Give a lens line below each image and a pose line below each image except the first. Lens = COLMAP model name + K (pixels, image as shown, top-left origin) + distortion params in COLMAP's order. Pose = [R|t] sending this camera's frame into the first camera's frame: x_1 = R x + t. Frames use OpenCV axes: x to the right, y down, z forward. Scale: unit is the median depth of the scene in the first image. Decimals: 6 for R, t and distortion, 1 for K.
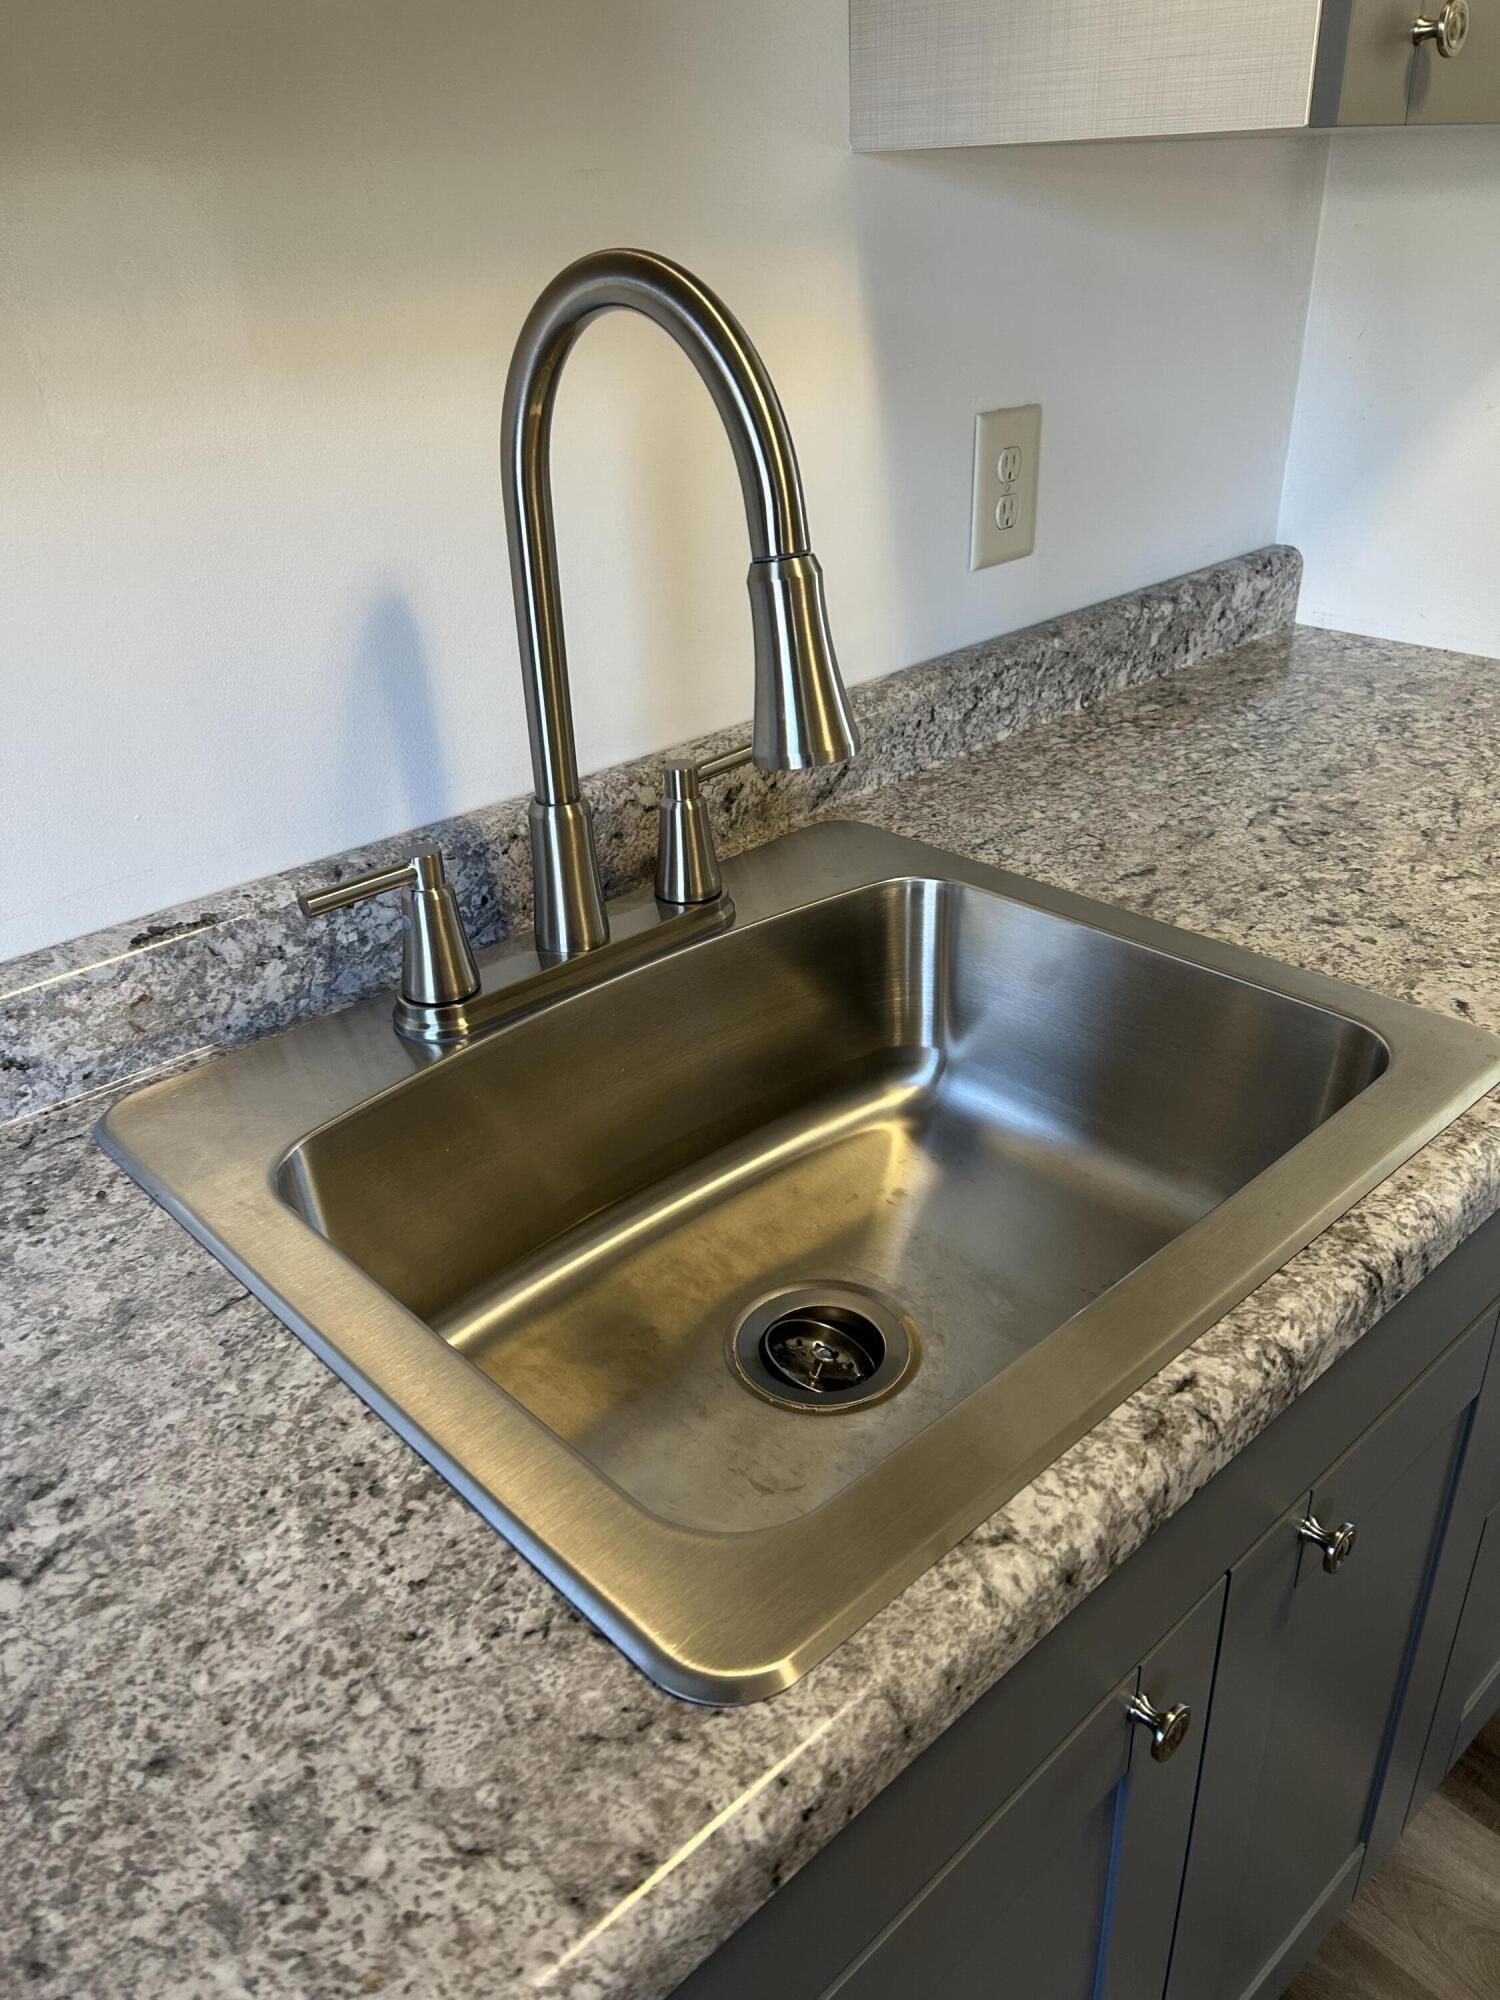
lens RADIAL K [[1512.0, 0, 756.7], [0, 1512.0, 1010.2], [0, 0, 1]] dist [0.071205, -0.007002]
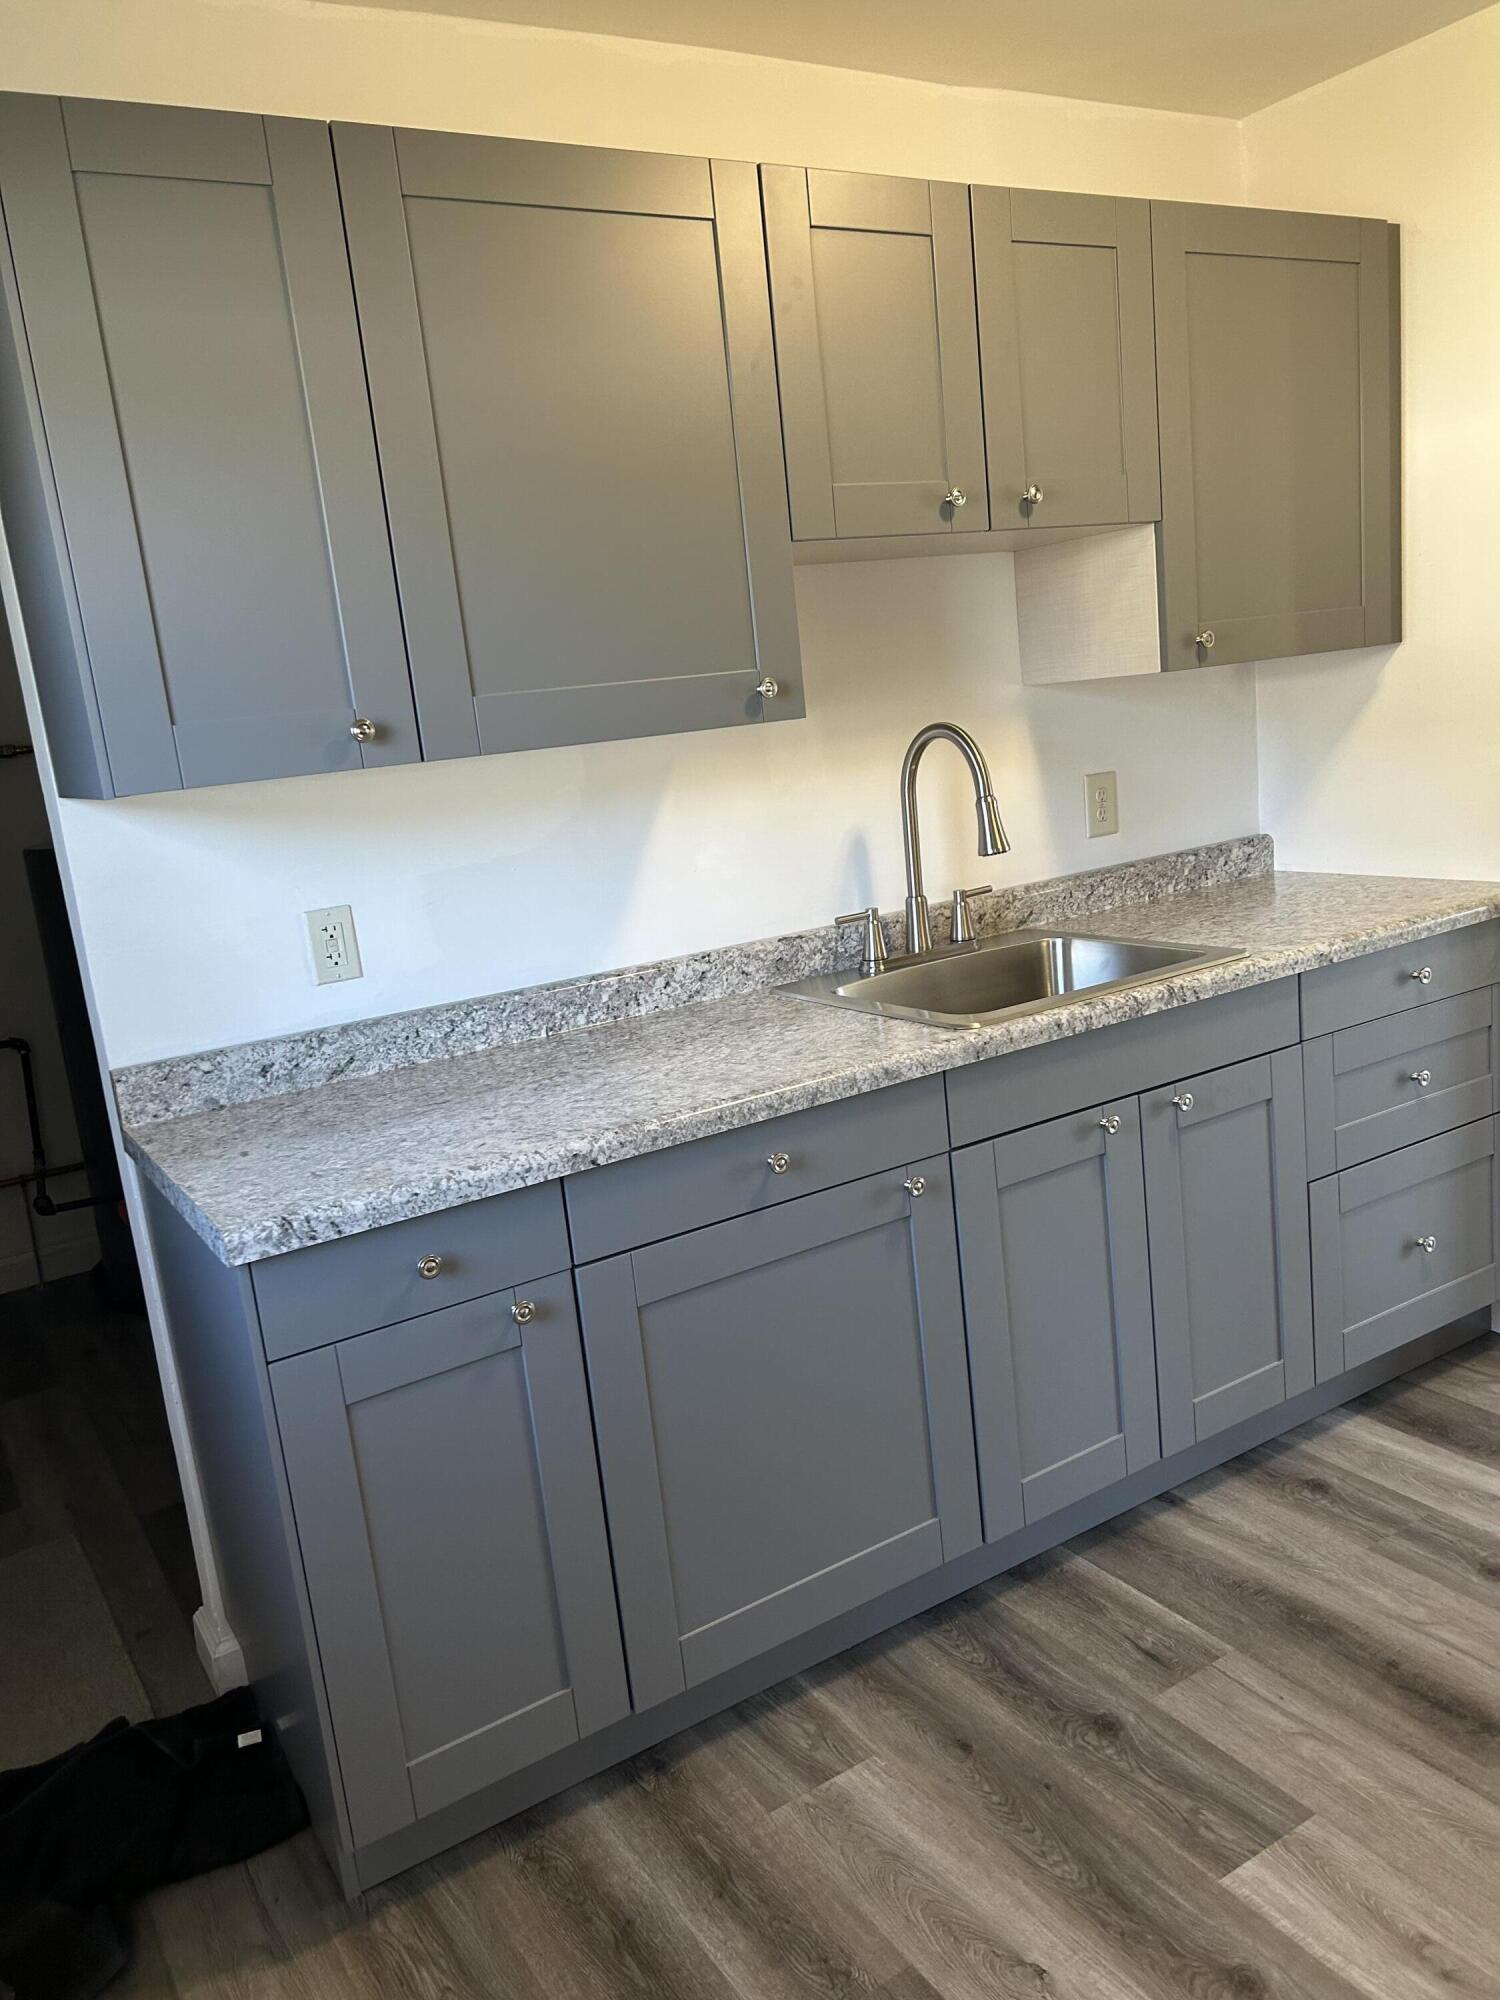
lens RADIAL K [[1512.0, 0, 756.7], [0, 1512.0, 1010.2], [0, 0, 1]] dist [0.071205, -0.007002]
pose [[0.980738, -0.030347, -0.192958, 0.094139], [-0.024124, 0.961477, -0.273825, 0.673289], [0.193834, 0.273205, 0.942225, -1.332302]]
